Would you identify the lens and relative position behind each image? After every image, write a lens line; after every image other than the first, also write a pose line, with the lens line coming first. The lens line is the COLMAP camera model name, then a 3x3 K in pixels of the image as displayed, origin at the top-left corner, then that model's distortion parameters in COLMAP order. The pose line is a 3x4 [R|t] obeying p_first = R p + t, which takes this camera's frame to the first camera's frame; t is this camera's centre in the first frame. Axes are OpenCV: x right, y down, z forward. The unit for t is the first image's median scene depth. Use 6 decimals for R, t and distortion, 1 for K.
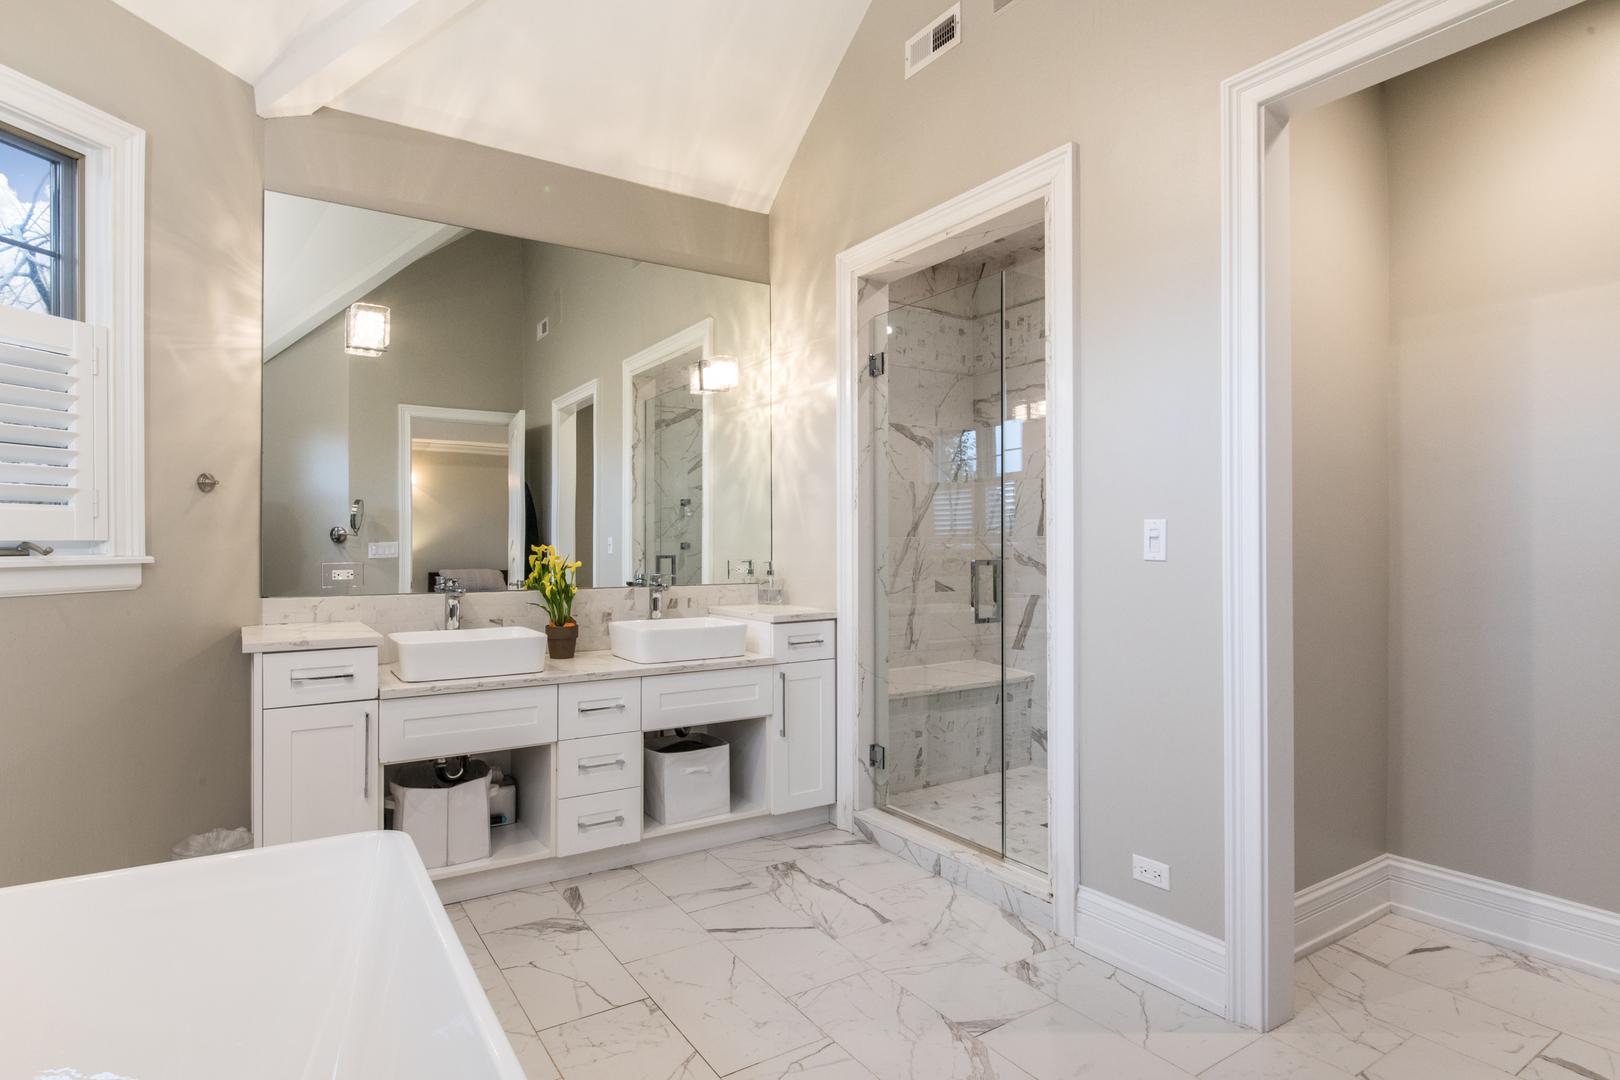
lens RADIAL K [[843.9, 0, 812.0], [0, 843.9, 542.8], [0, 0, 1]] dist [0.000430, -0.000450]
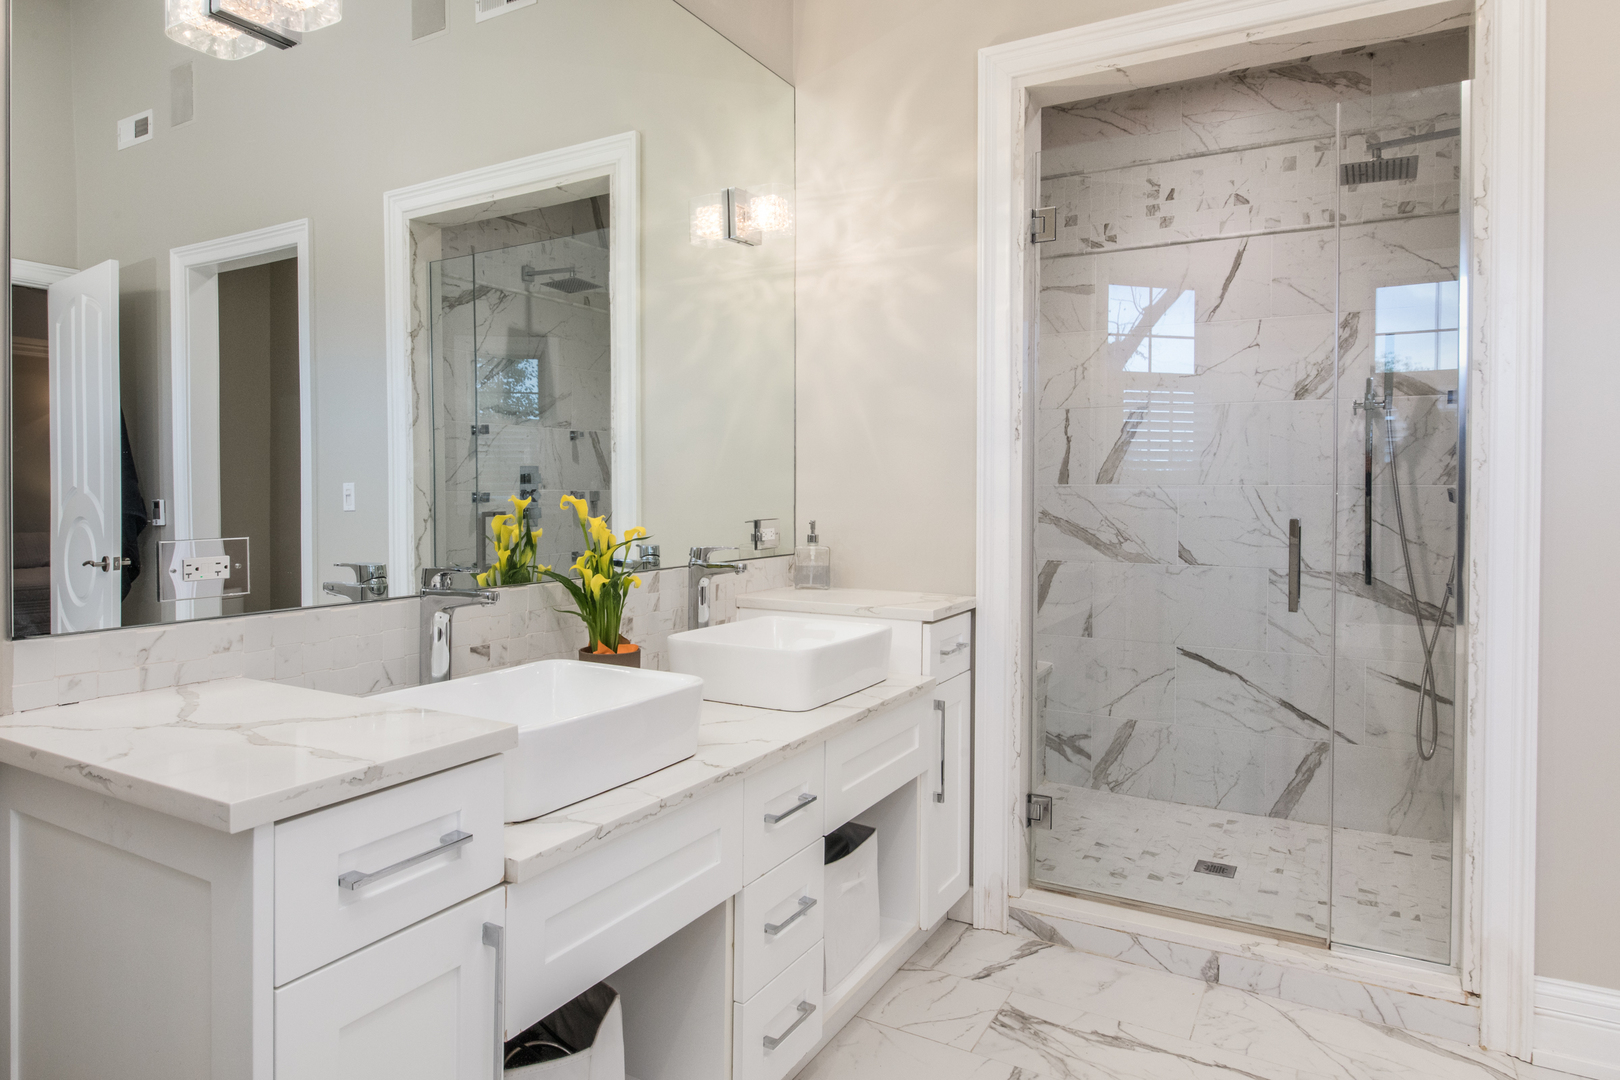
lens RADIAL K [[972.8, 0, 777.4], [0, 972.8, 499.6], [0, 0, 1]] dist [-0.010143, 0.005608]
pose [[0.901980, -0.001376, 0.431776, -0.432567], [-0.001931, 0.999972, 0.007220, 0.000479], [-0.431774, -0.007346, 0.901952, 0.387512]]
